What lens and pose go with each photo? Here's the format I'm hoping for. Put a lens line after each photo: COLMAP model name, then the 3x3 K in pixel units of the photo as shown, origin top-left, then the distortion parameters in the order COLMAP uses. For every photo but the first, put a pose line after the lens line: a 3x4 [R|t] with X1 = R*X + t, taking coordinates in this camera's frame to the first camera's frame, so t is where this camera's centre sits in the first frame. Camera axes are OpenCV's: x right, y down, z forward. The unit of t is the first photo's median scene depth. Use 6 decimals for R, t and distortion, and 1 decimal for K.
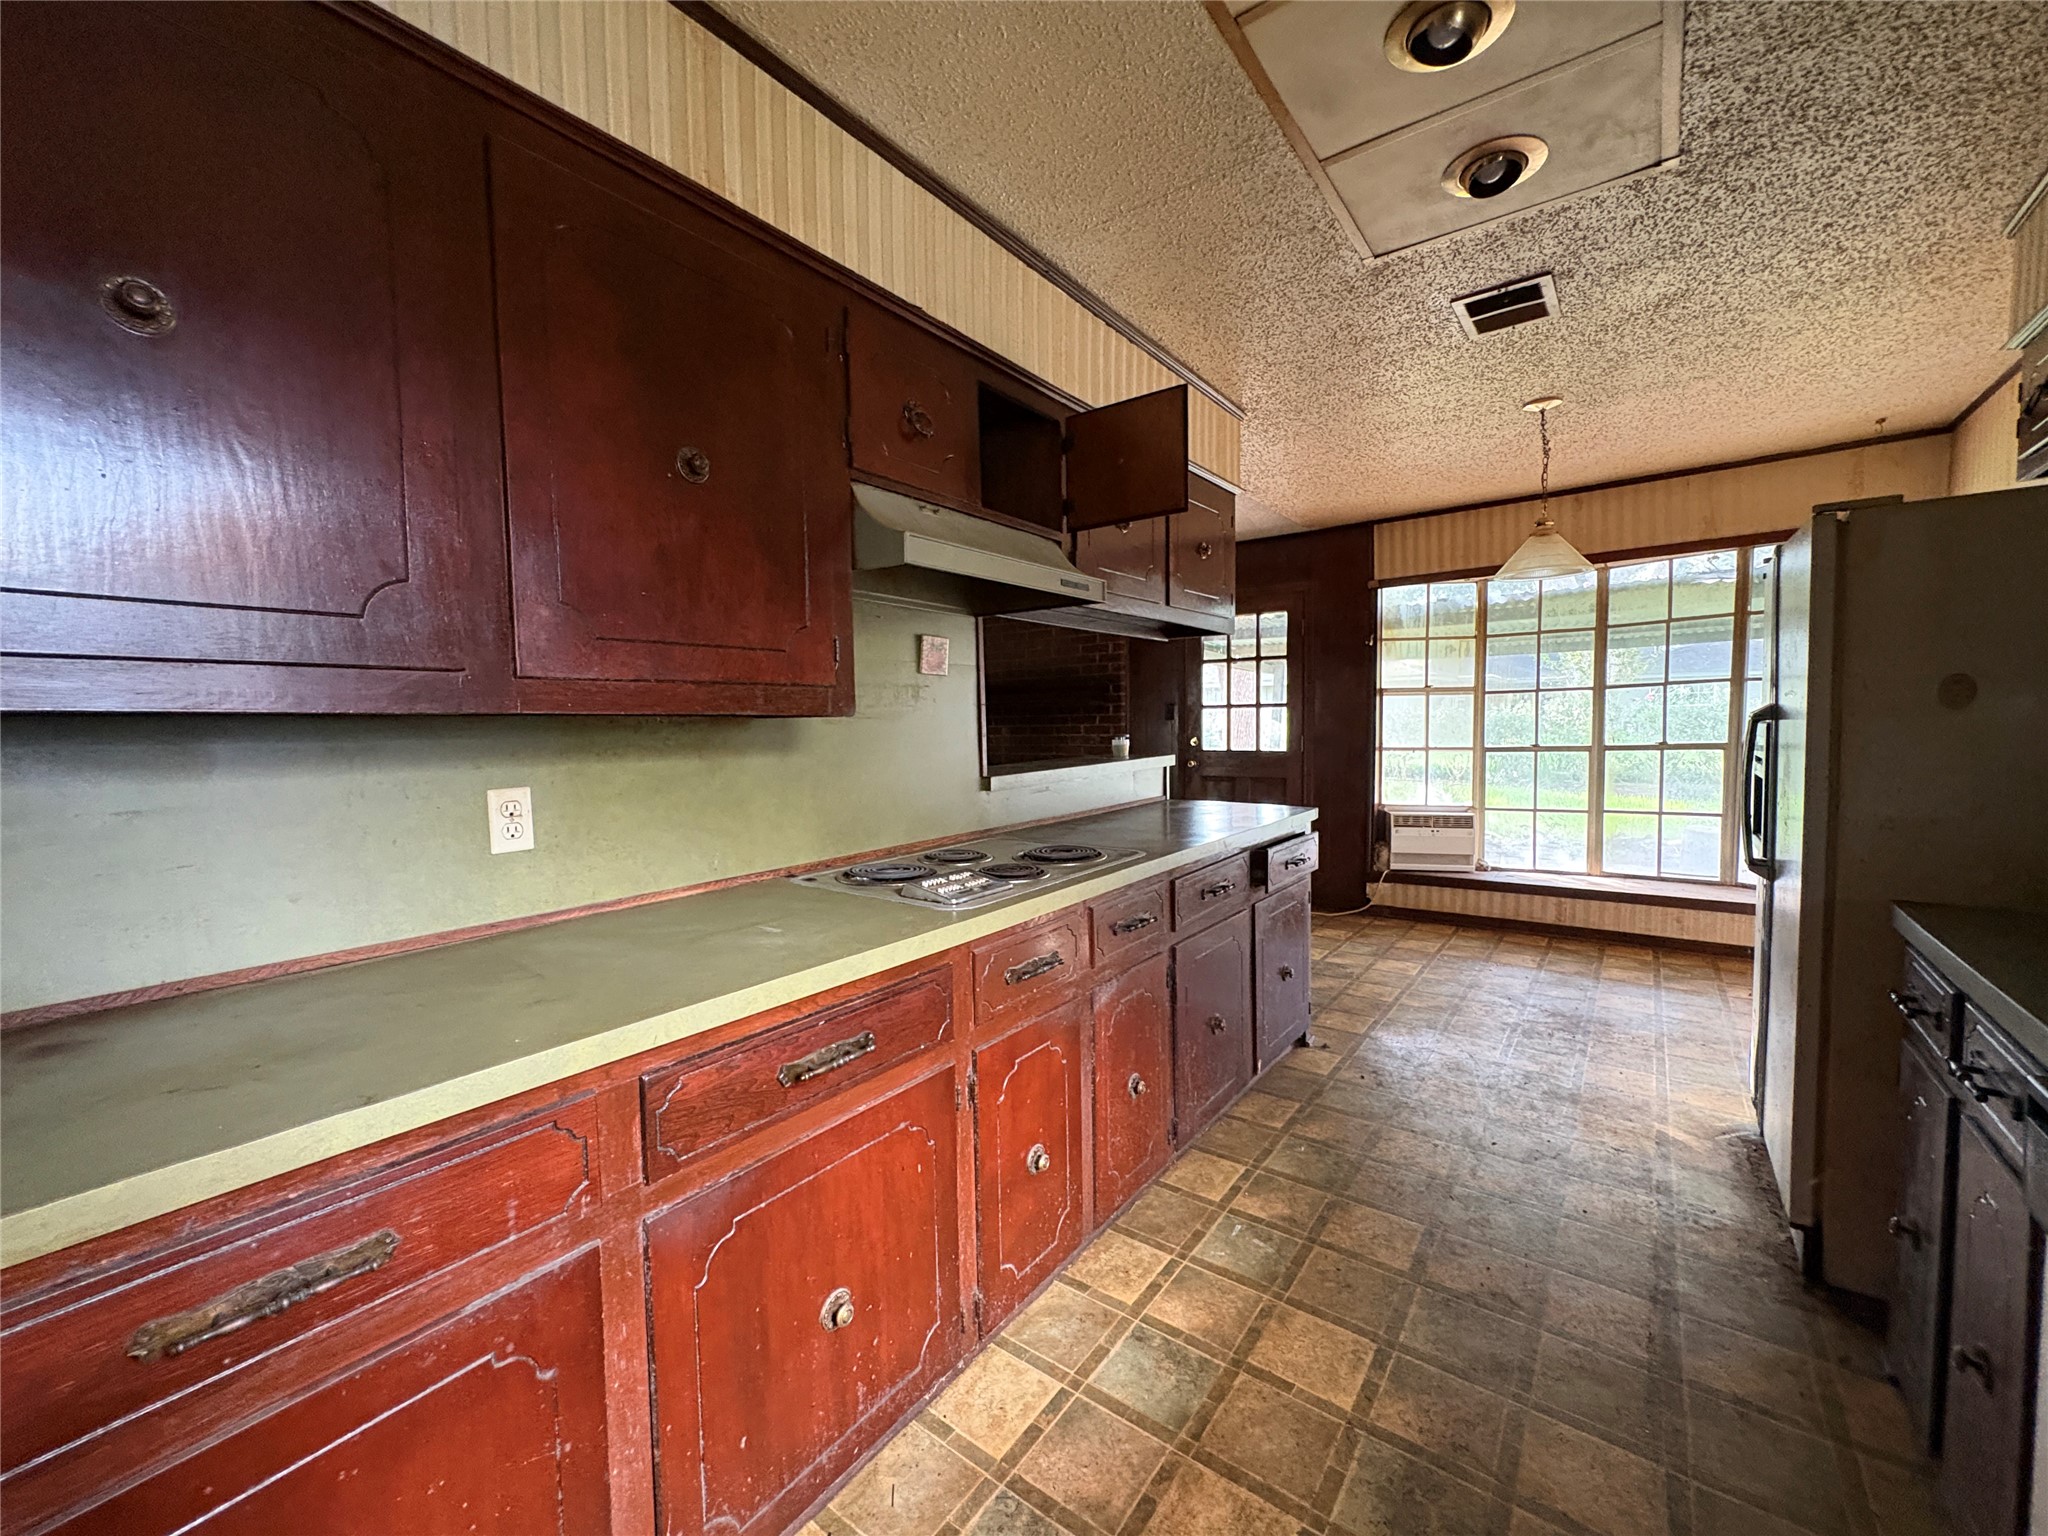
lens RADIAL K [[817.3, 0, 1022.5], [0, 817.3, 769.3], [0, 0, 1]] dist [-0.001933, 0.000215]
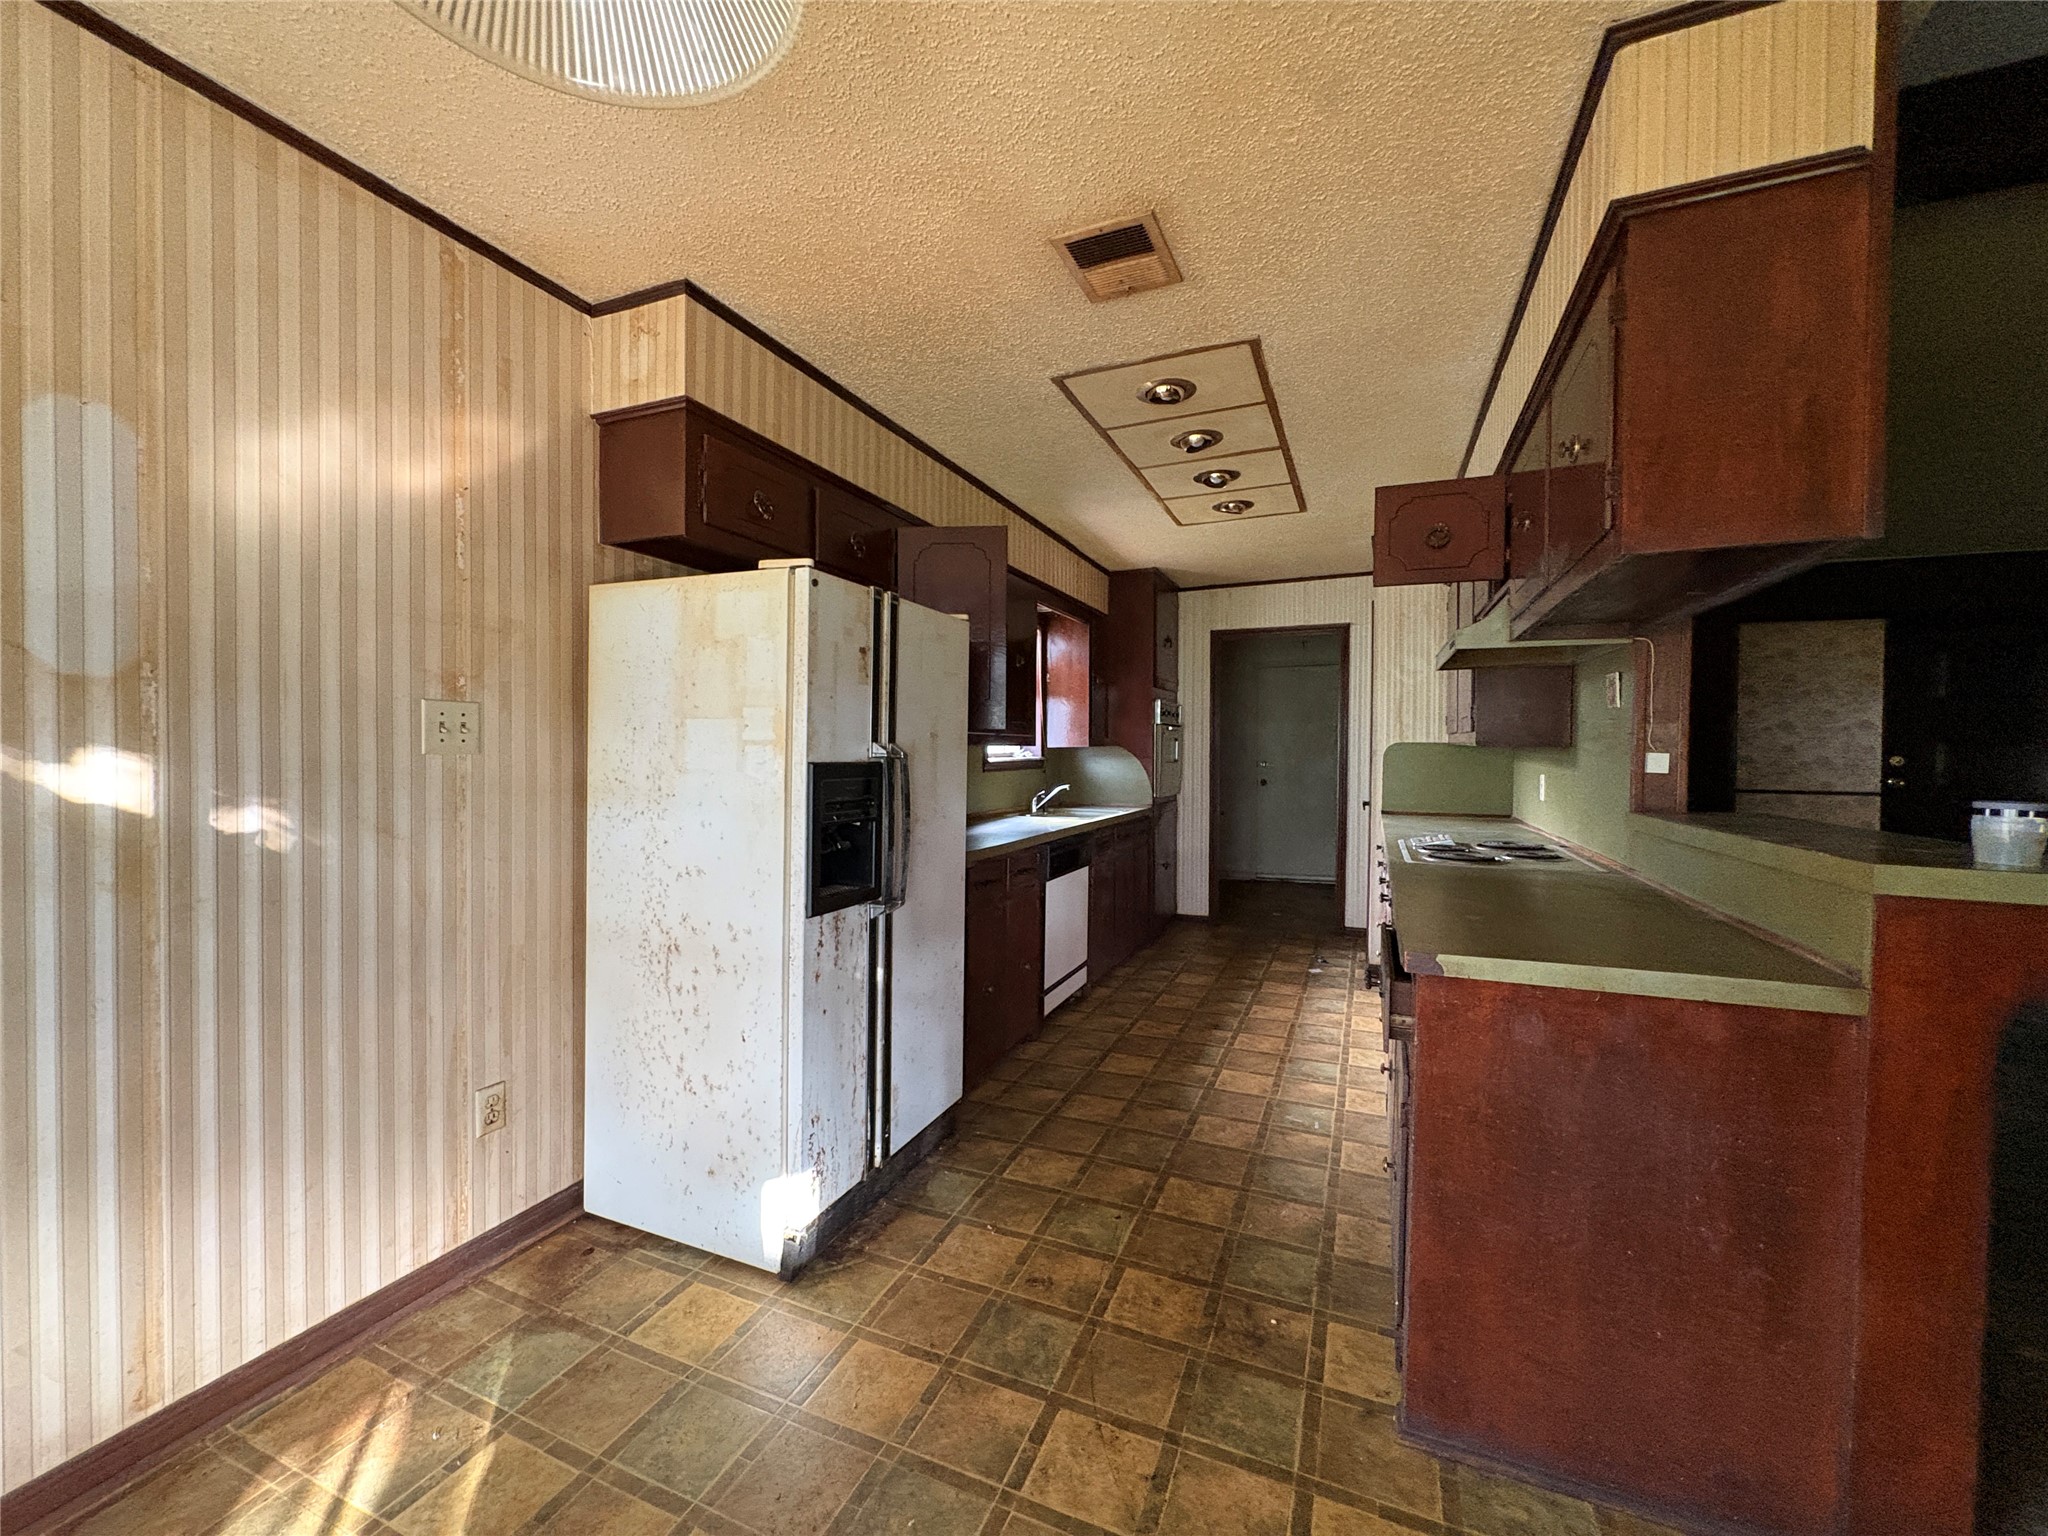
lens RADIAL K [[817.3, 0, 1033.1], [0, 817.3, 767.0], [0, 0, 1]] dist [-0.001933, 0.000215]
pose [[-0.967334, 0.019132, -0.252783, 0.940399], [-0.002676, 0.996322, 0.085648, -0.129357], [0.253492, 0.083526, -0.963725, 1.916356]]
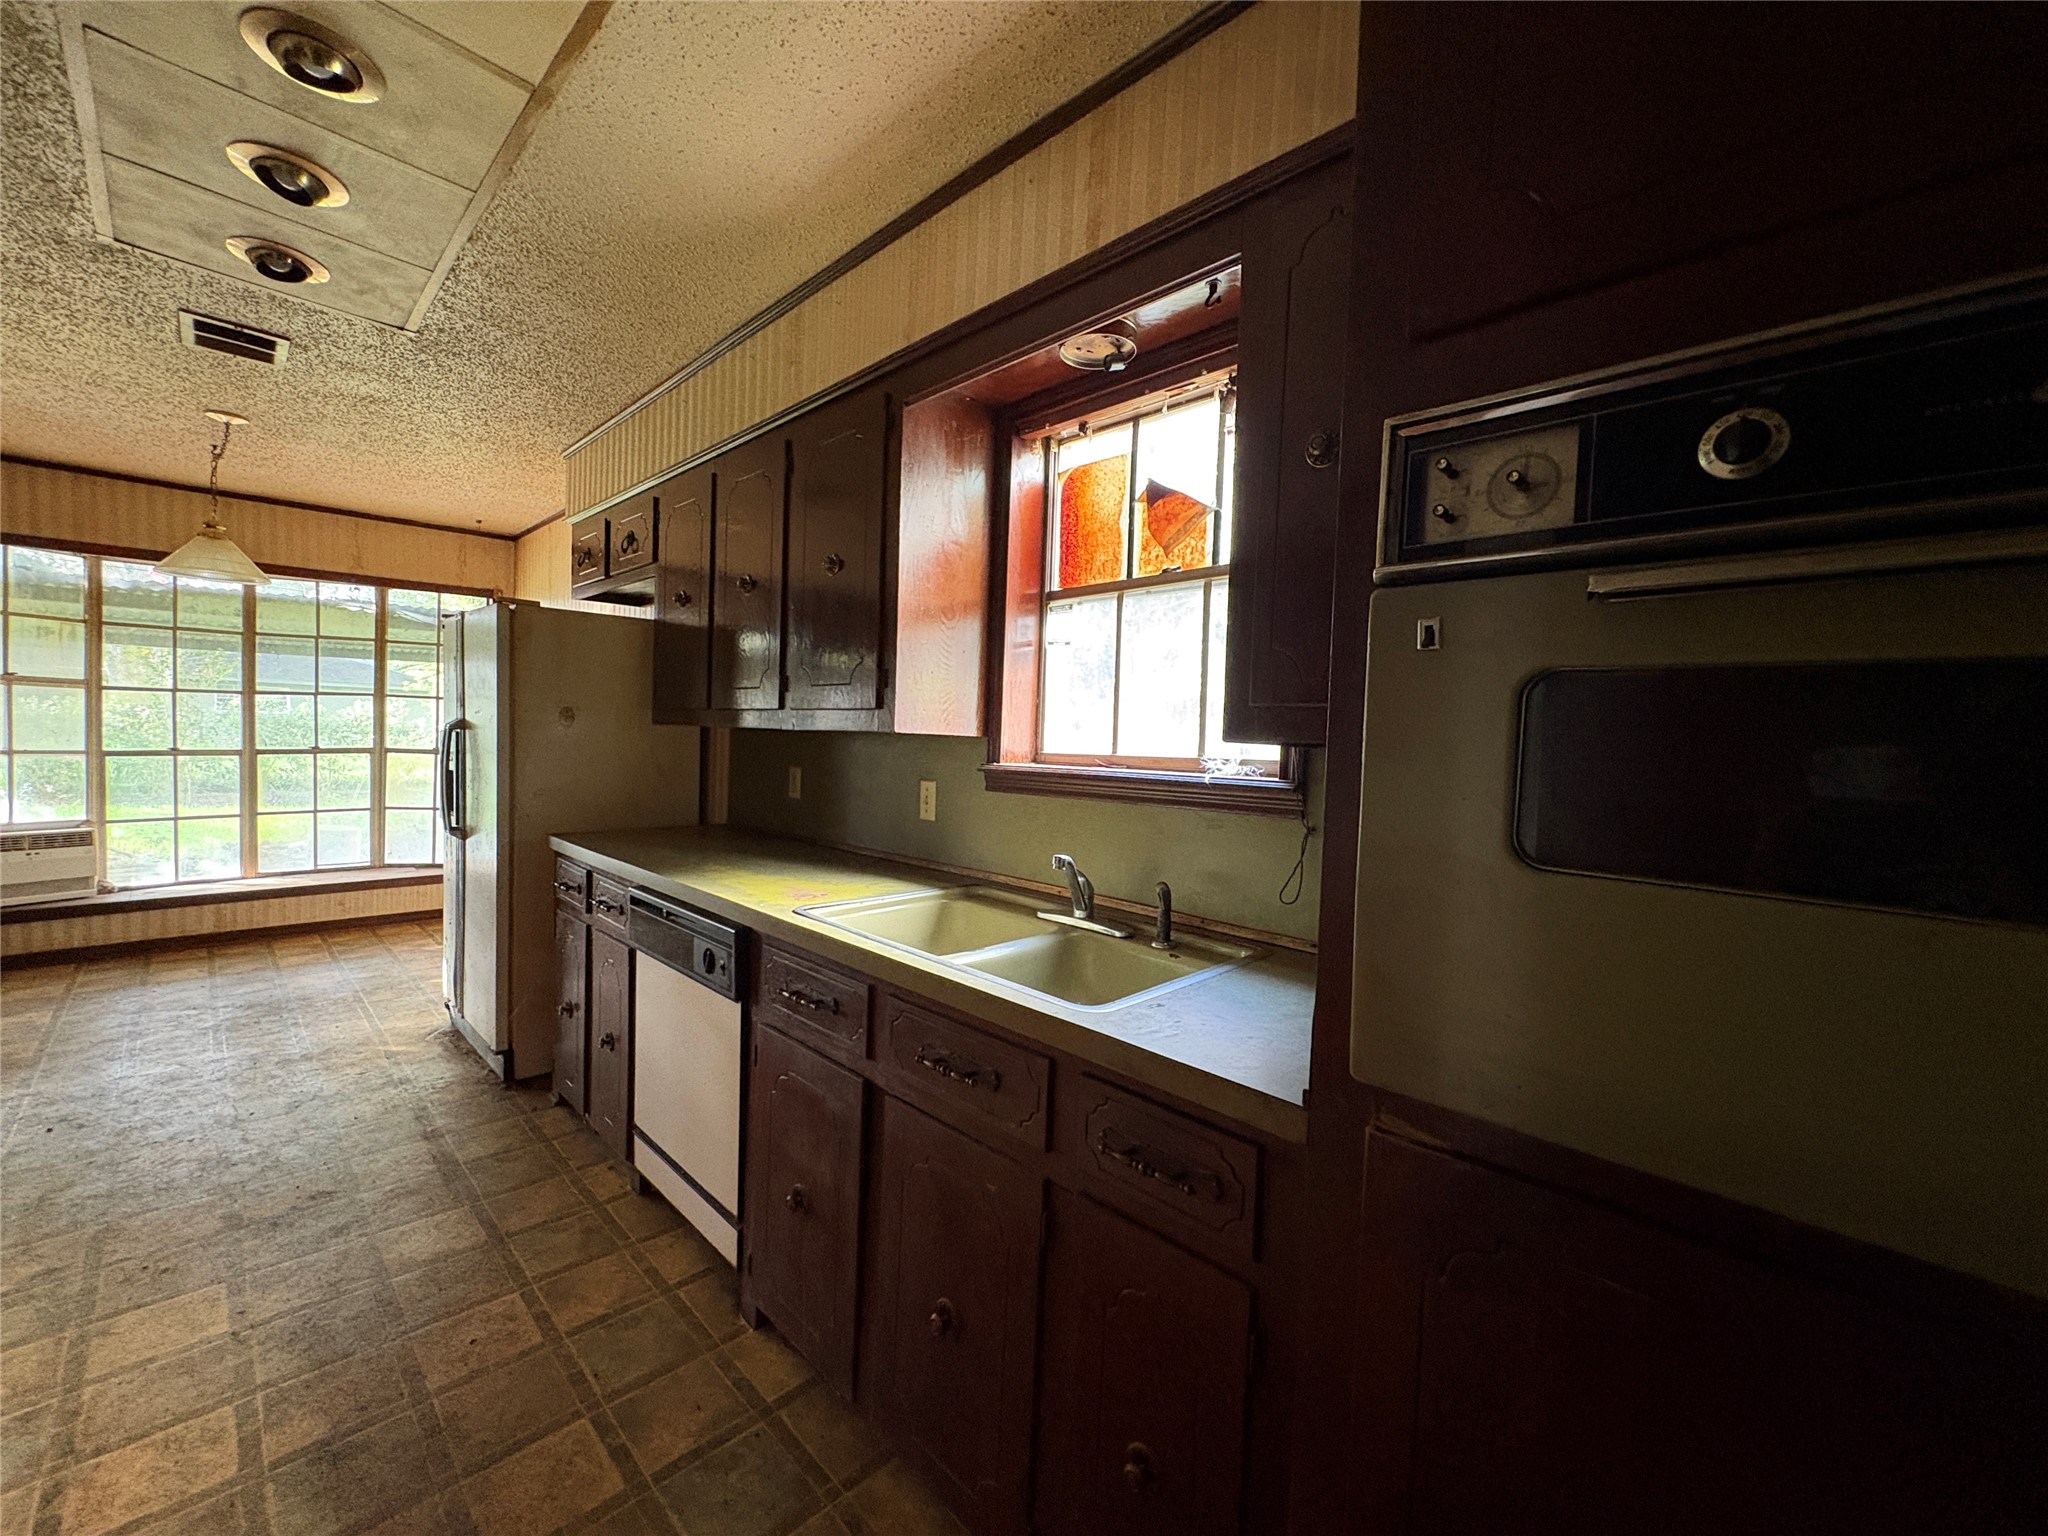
lens RADIAL K [[817.3, 0, 1024.1], [0, 817.3, 767.7], [0, 0, 1]] dist [-0.001933, 0.000215]
pose [[0.124641, -0.014304, 0.992099, -0.378207], [0.027241, 0.999569, 0.010989, 0.018277], [-0.991828, 0.025656, 0.124977, -0.167400]]
